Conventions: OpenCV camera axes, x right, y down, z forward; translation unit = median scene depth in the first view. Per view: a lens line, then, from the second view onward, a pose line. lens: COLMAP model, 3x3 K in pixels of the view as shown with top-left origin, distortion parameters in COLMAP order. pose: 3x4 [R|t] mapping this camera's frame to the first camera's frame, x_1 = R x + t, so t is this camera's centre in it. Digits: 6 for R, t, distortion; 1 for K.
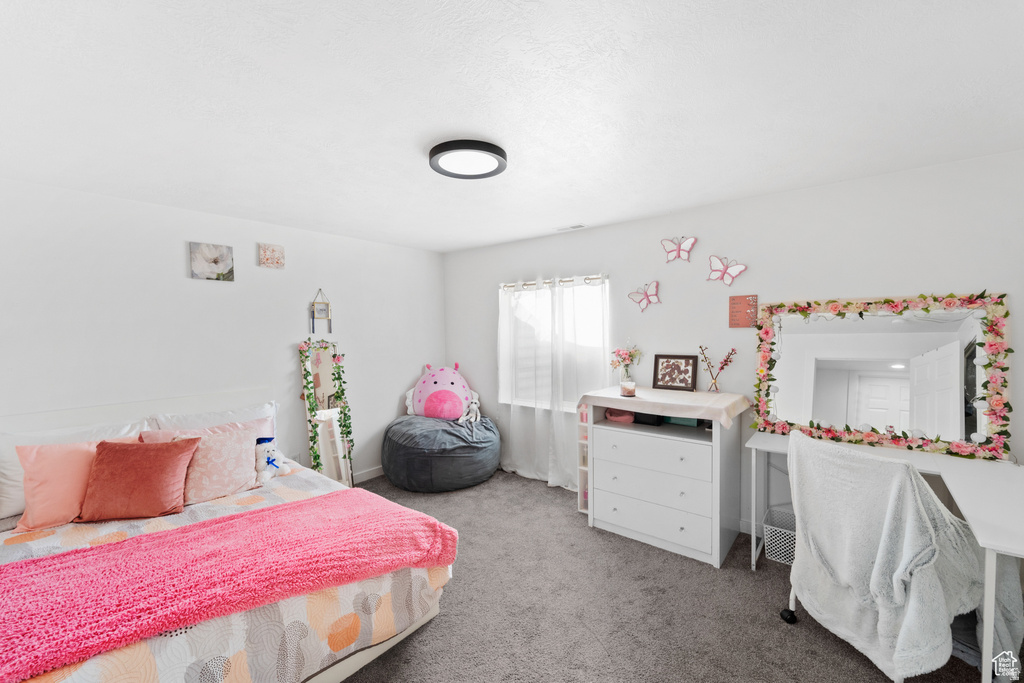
lens RADIAL K [[418.6, 0, 512.0], [0, 418.6, 341.5], [0, 0, 1]] dist [0.001685, -0.000092]
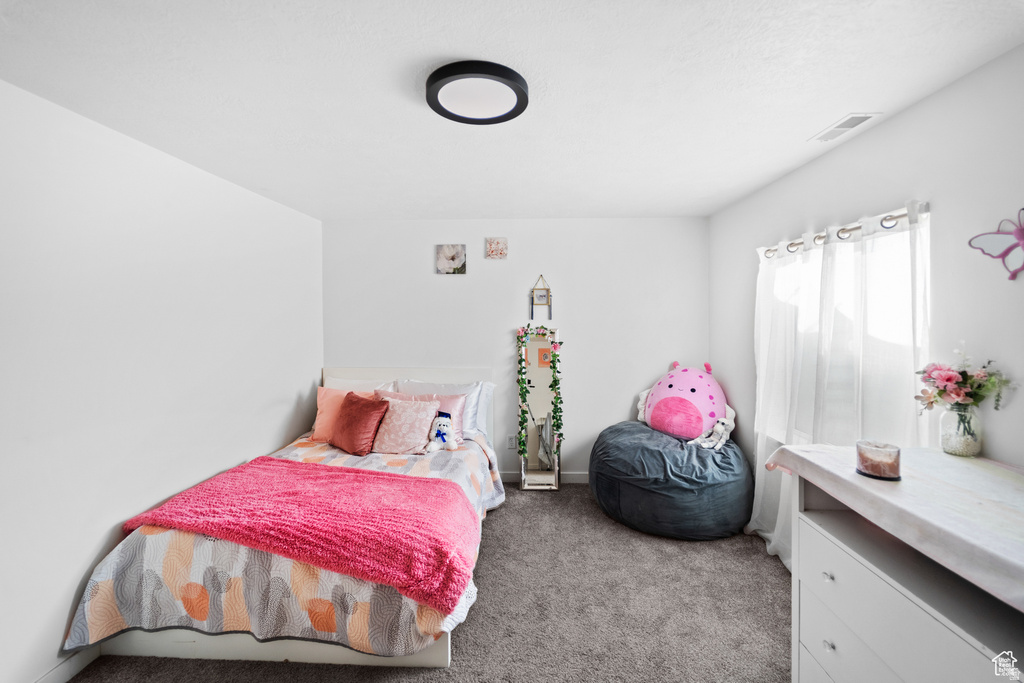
lens RADIAL K [[430.0, 0, 511.4], [0, 430.0, 318.4], [0, 0, 1]] dist [0.001319, 0.000137]
pose [[0.598707, 0.014025, -0.800845, 0.354971], [-0.033006, 0.999429, -0.007173, -0.014295], [0.800288, 0.030727, 0.598828, 0.371348]]
